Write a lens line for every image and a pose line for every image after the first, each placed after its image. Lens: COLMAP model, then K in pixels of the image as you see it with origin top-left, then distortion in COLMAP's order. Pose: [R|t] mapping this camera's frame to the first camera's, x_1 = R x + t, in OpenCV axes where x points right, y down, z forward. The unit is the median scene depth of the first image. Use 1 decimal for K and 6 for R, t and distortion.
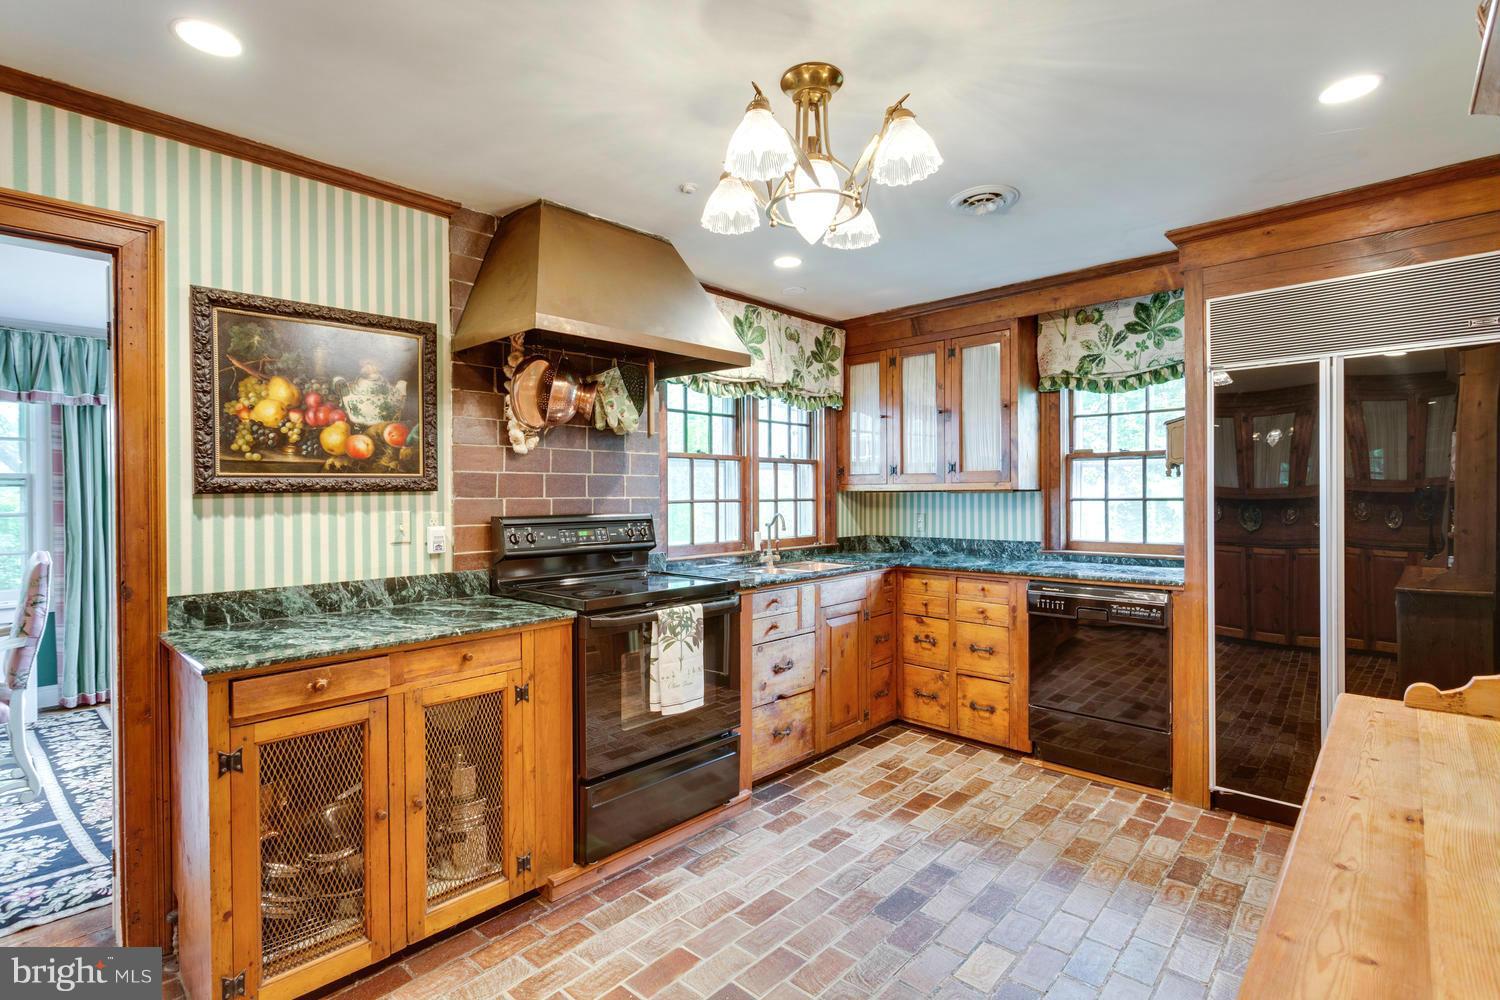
lens RADIAL K [[730.4, 0, 750.0], [0, 730.4, 500.0], [0, 0, 1]] dist [-0.004262, 0.006749]
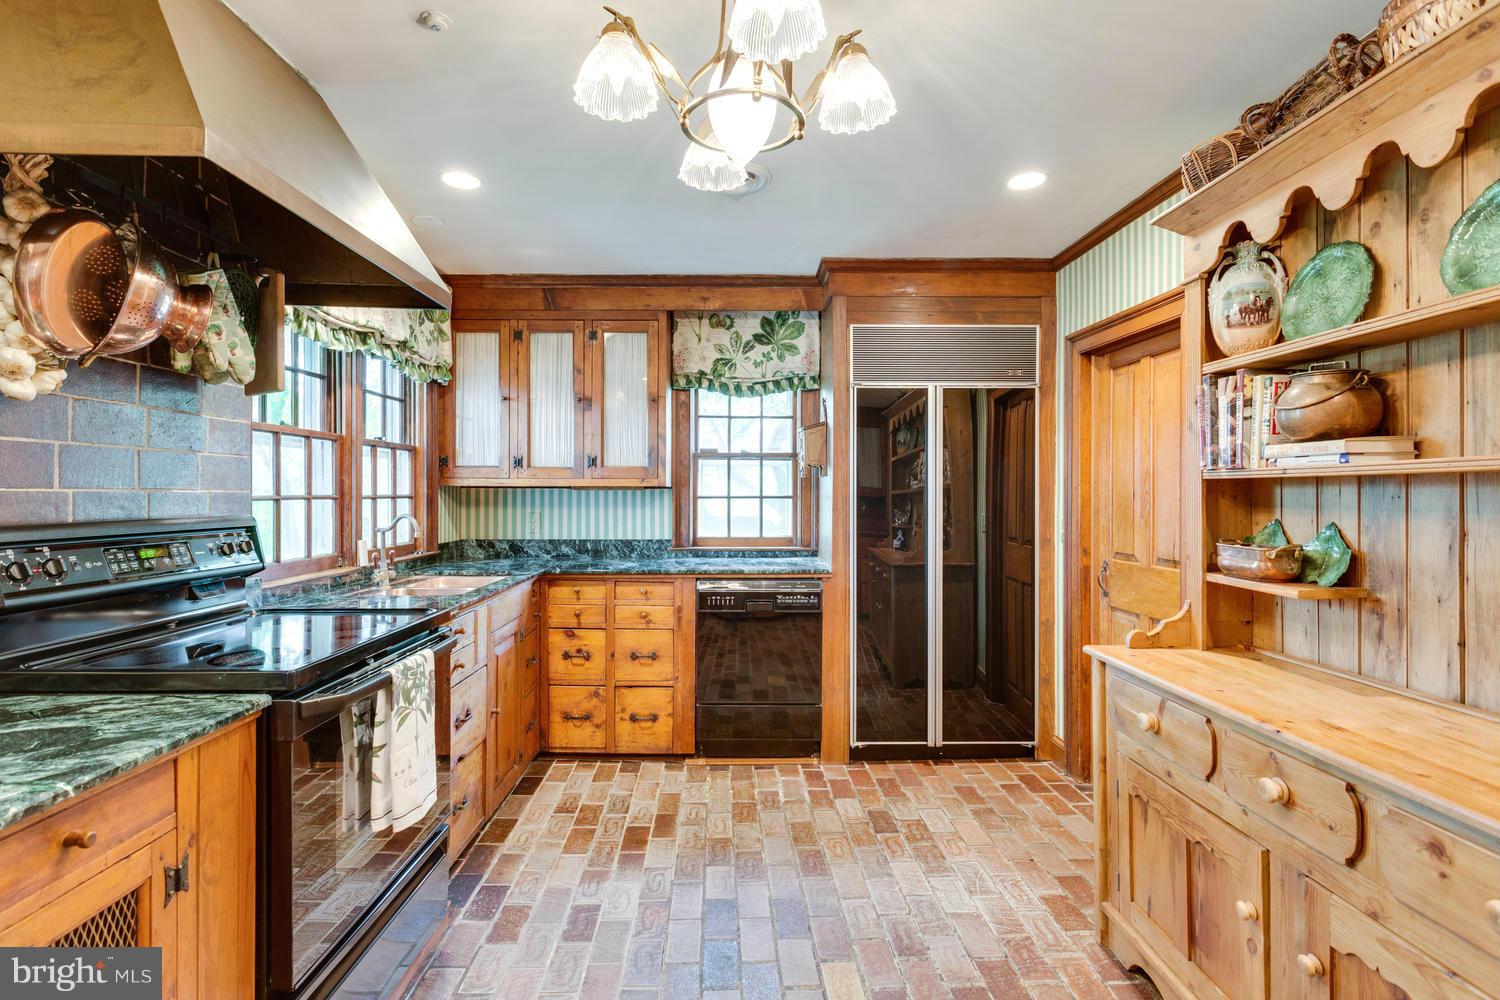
lens RADIAL K [[730.4, 0, 750.0], [0, 730.4, 500.0], [0, 0, 1]] dist [-0.004262, 0.006749]
pose [[0.712201, 0.000401, 0.701976, -0.243487], [-0.001083, 0.999999, 0.000527, 0.003072], [-0.701975, -0.001136, 0.712201, 0.232474]]
